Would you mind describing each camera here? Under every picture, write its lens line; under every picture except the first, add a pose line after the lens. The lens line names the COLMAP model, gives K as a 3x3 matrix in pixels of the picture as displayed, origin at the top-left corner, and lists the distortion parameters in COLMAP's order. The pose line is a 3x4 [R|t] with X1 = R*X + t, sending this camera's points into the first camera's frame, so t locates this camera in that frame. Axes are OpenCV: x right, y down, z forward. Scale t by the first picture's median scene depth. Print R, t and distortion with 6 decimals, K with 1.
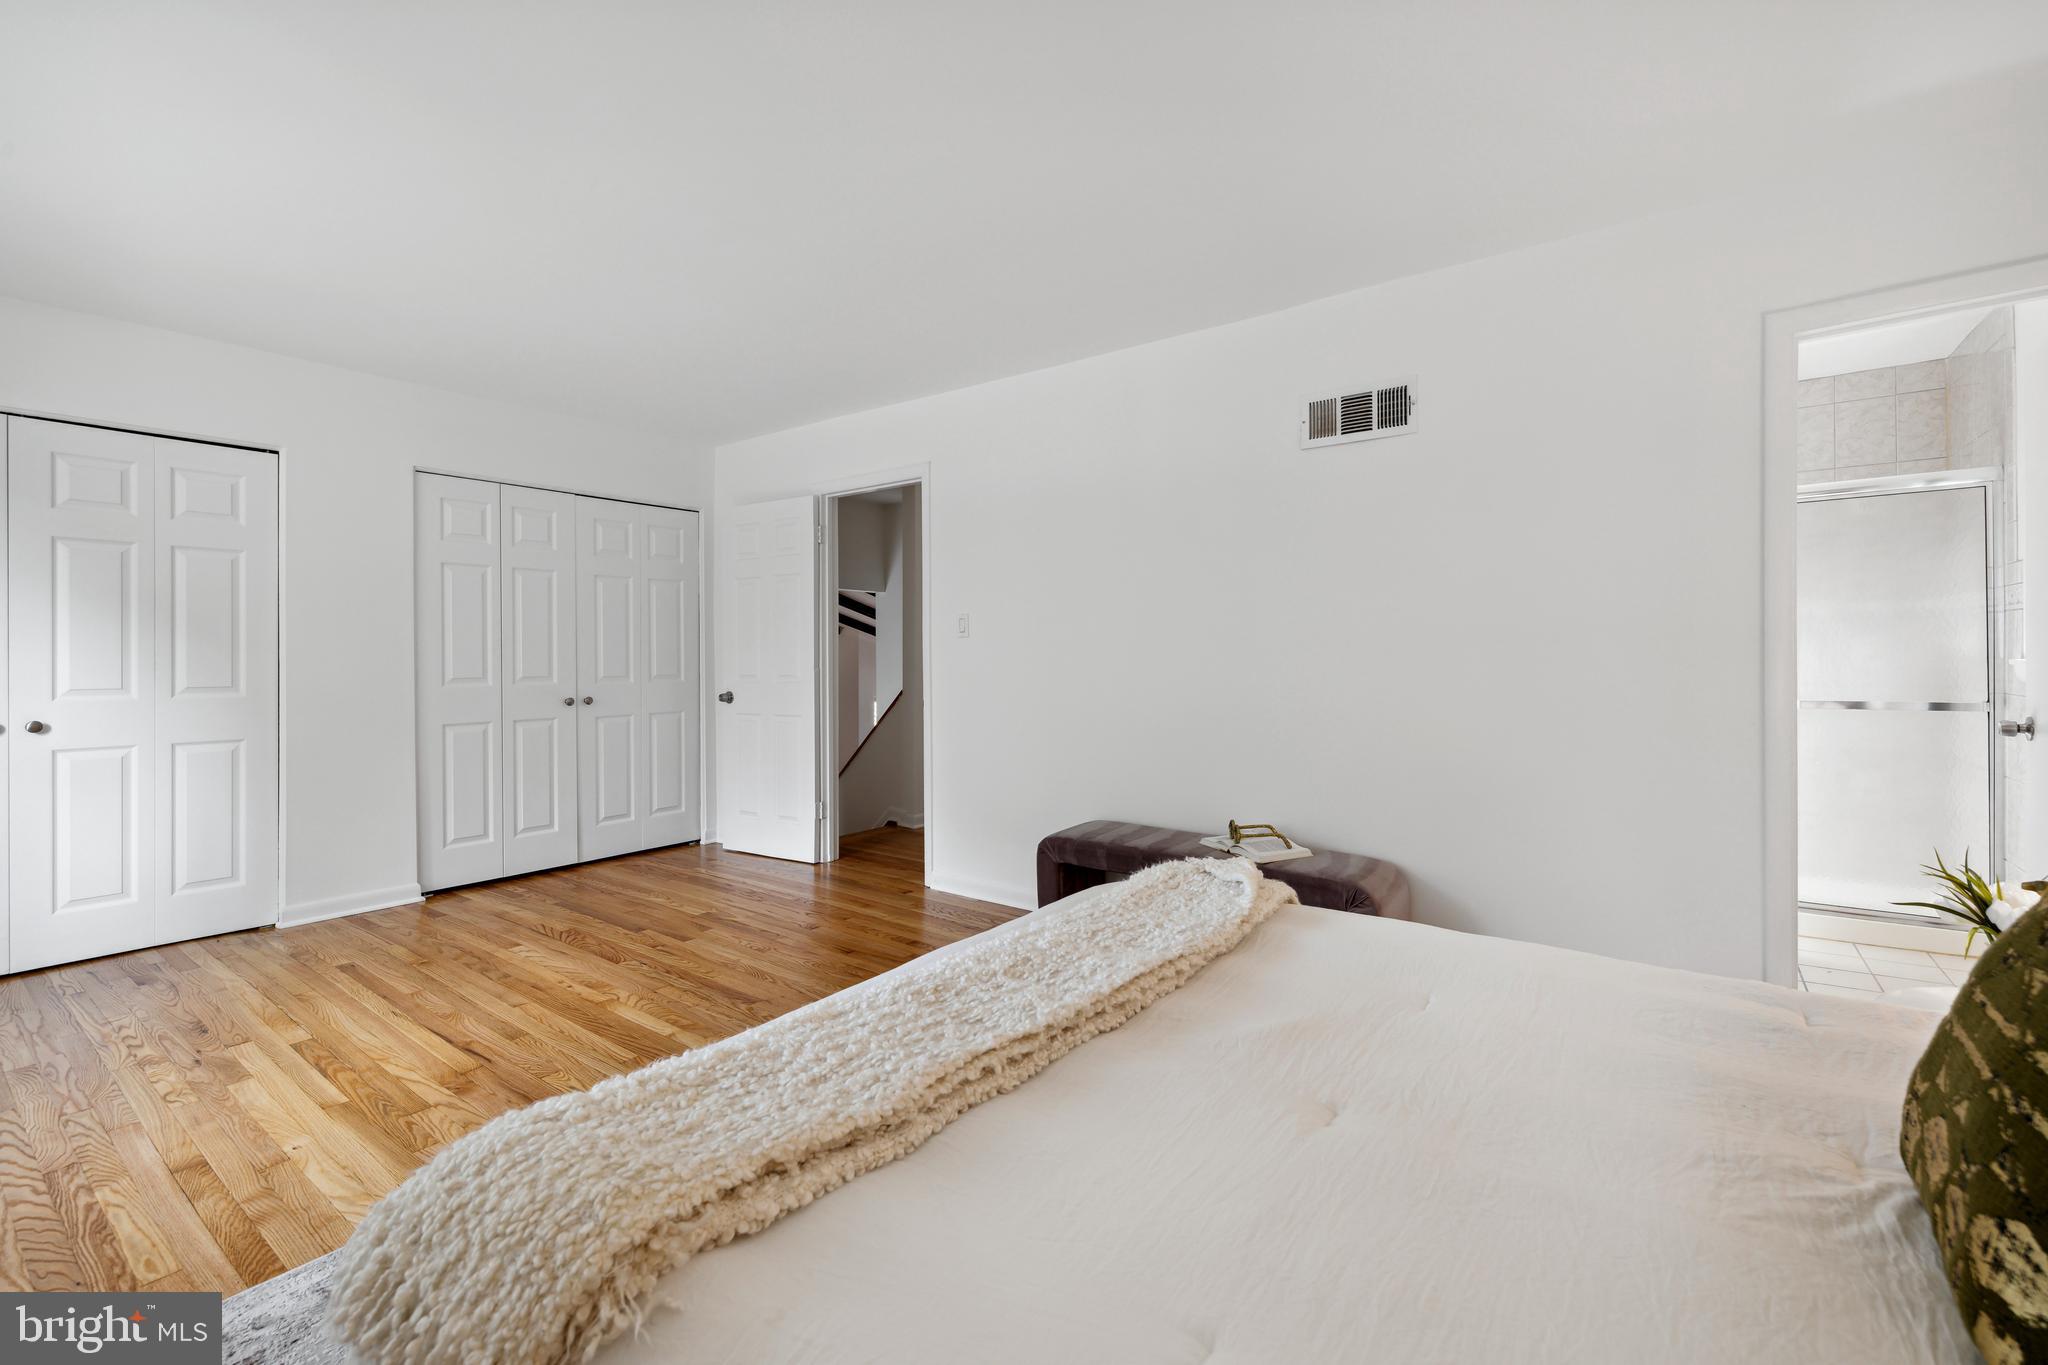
lens RADIAL K [[871.7, 0, 1018.6], [0, 871.7, 662.3], [0, 0, 1]] dist [0.004579, 0.000338]
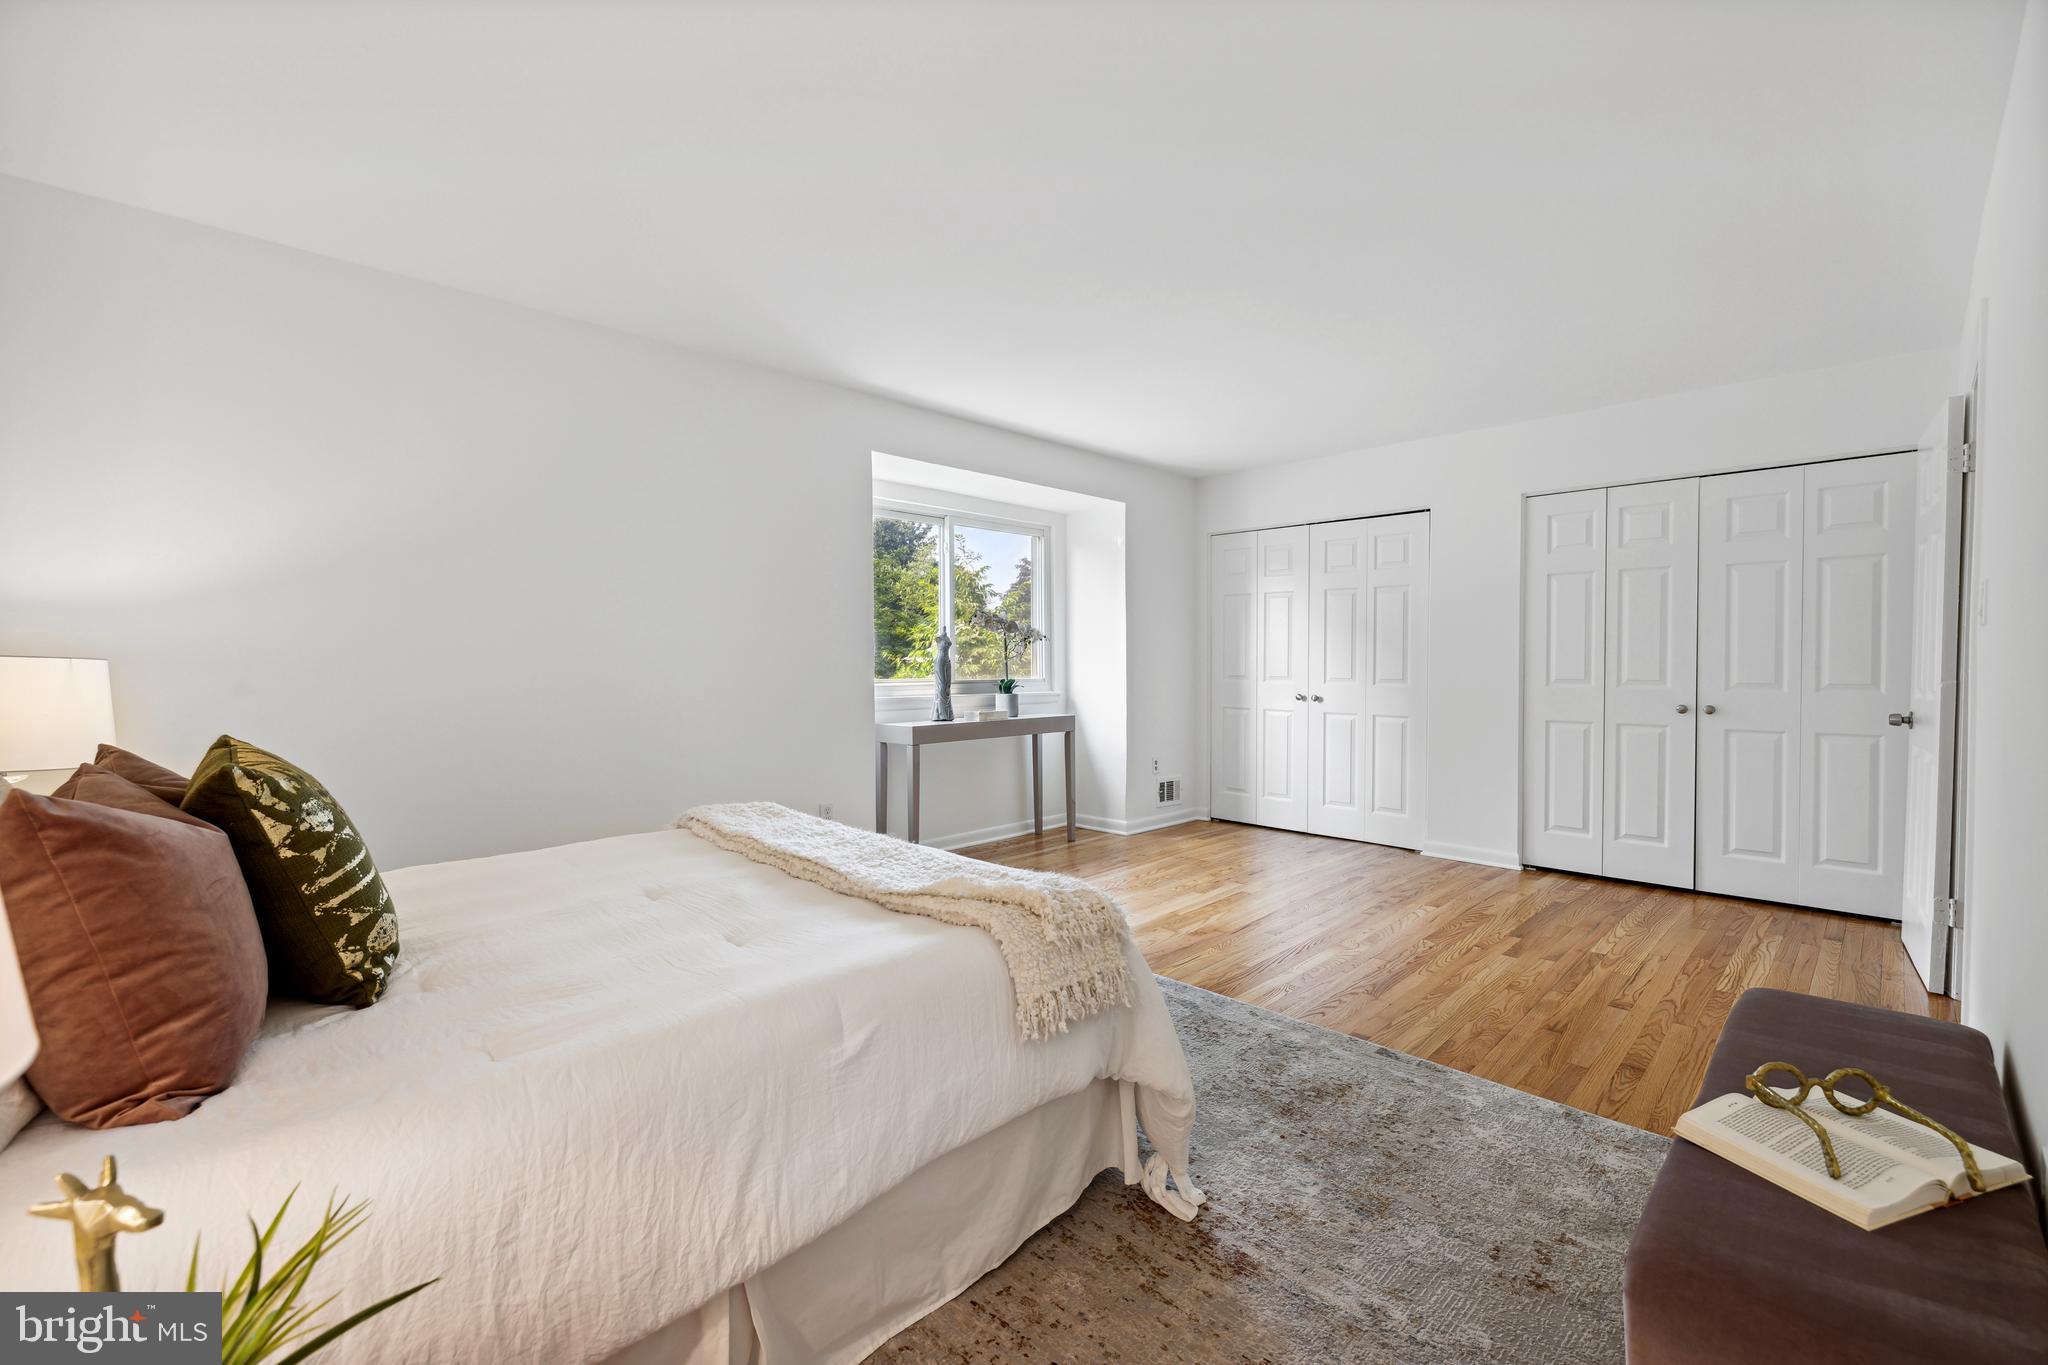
lens RADIAL K [[871.7, 0, 1029.8], [0, 871.7, 686.7], [0, 0, 1]] dist [0.004579, 0.000338]
pose [[-0.136537, 0.038707, -0.989879, 0.629488], [-0.001725, 0.999226, 0.039310, -0.016878], [0.990634, 0.007075, -0.136364, 0.591422]]
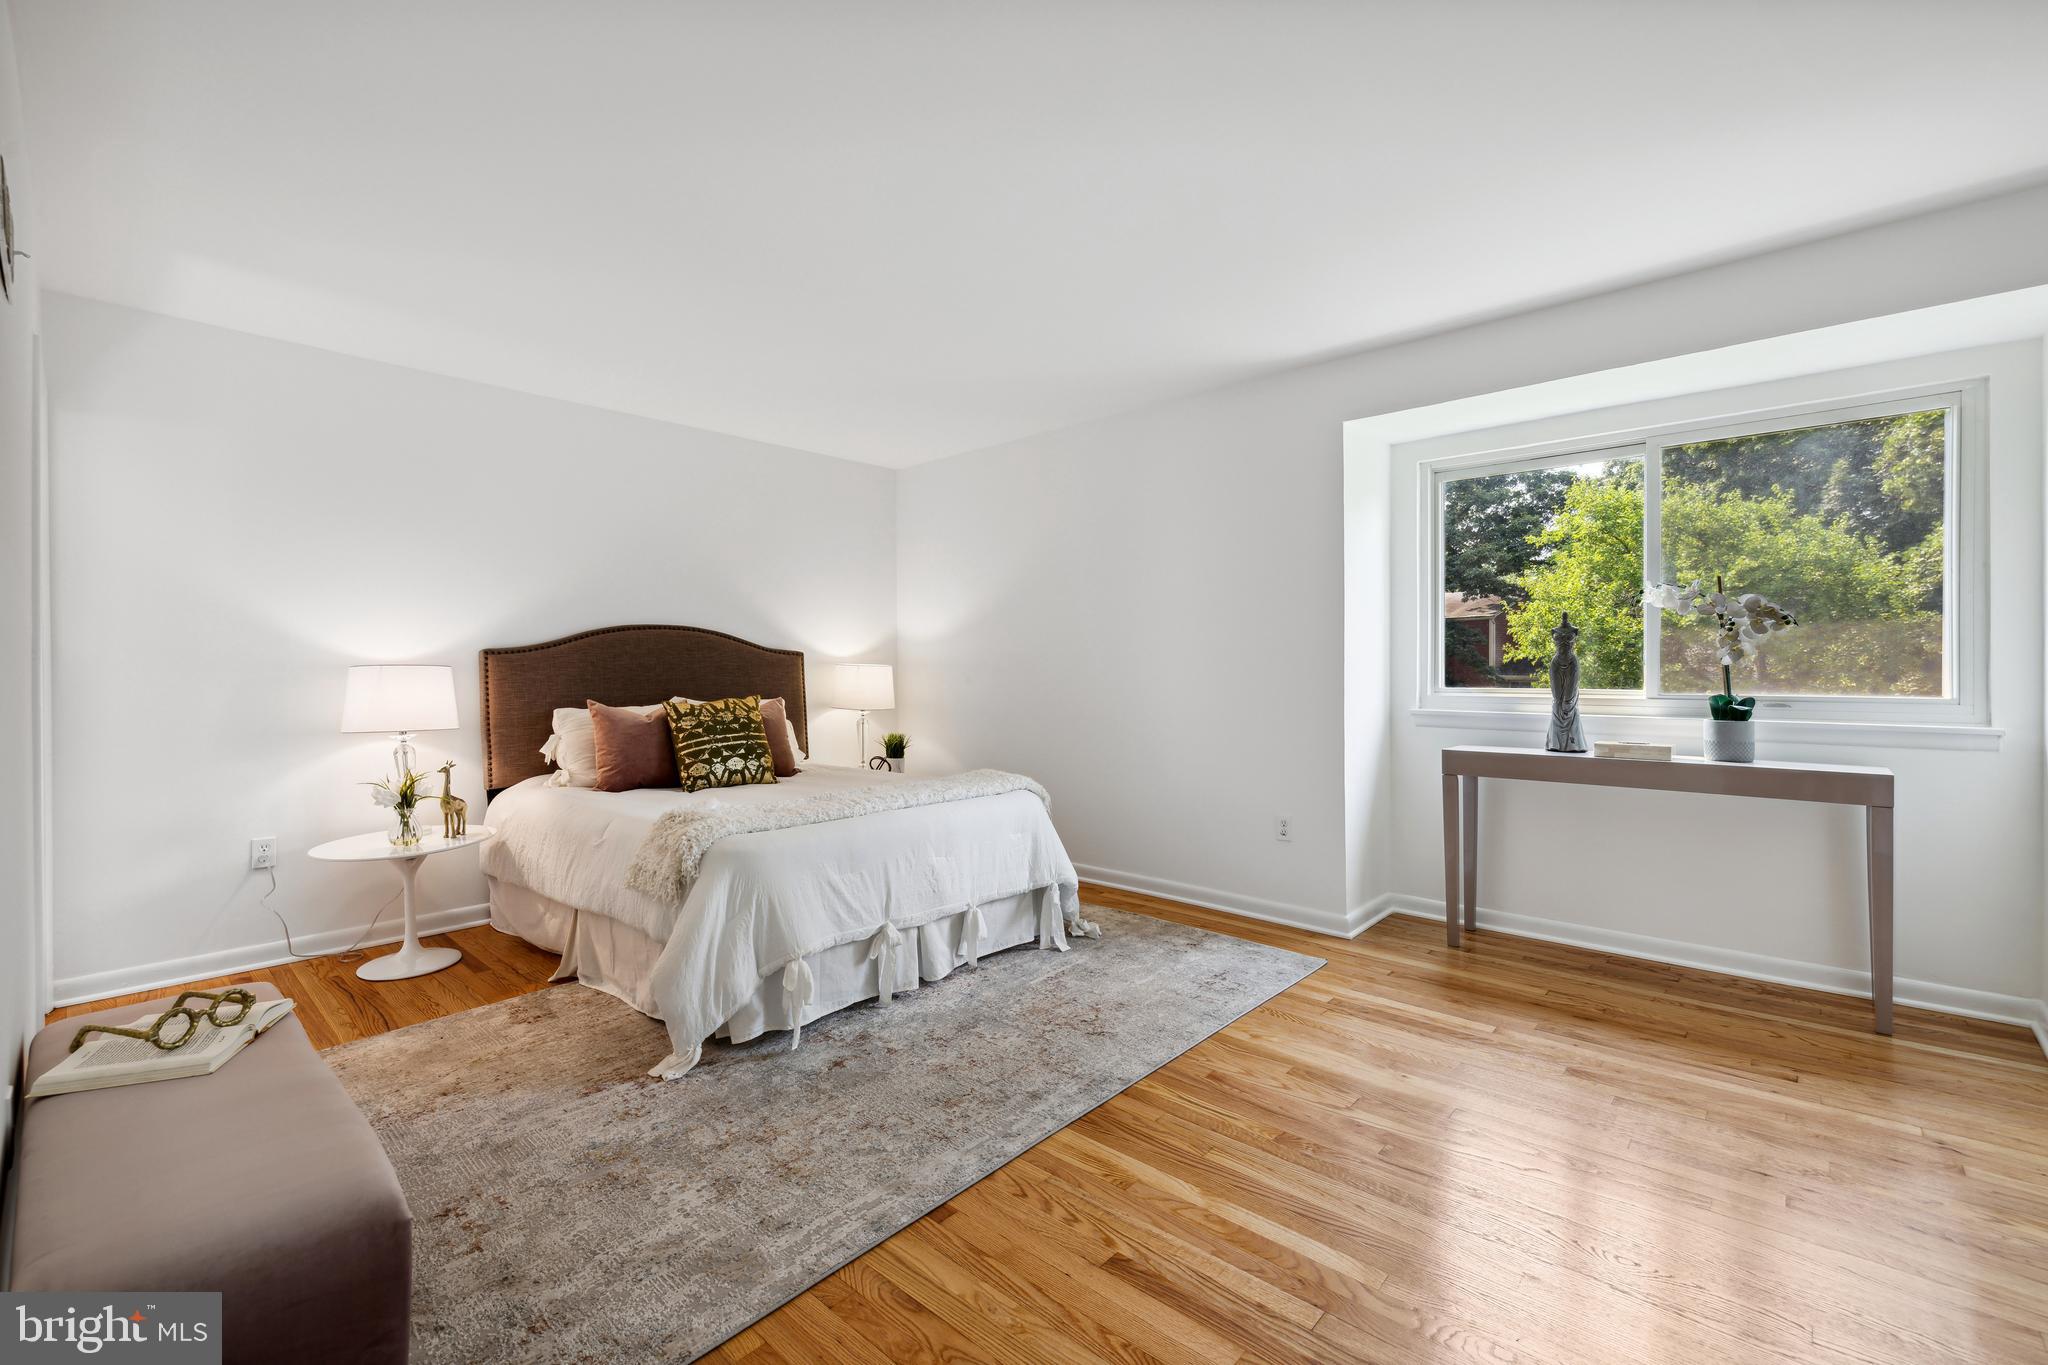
lens RADIAL K [[871.7, 0, 1026.2], [0, 871.7, 672.1], [0, 0, 1]] dist [0.004579, 0.000338]
pose [[-0.995044, 0.013312, 0.098544, -0.258979], [0.014300, 0.999854, 0.009334, -0.011901], [-0.098405, 0.010697, -0.995089, 1.289272]]
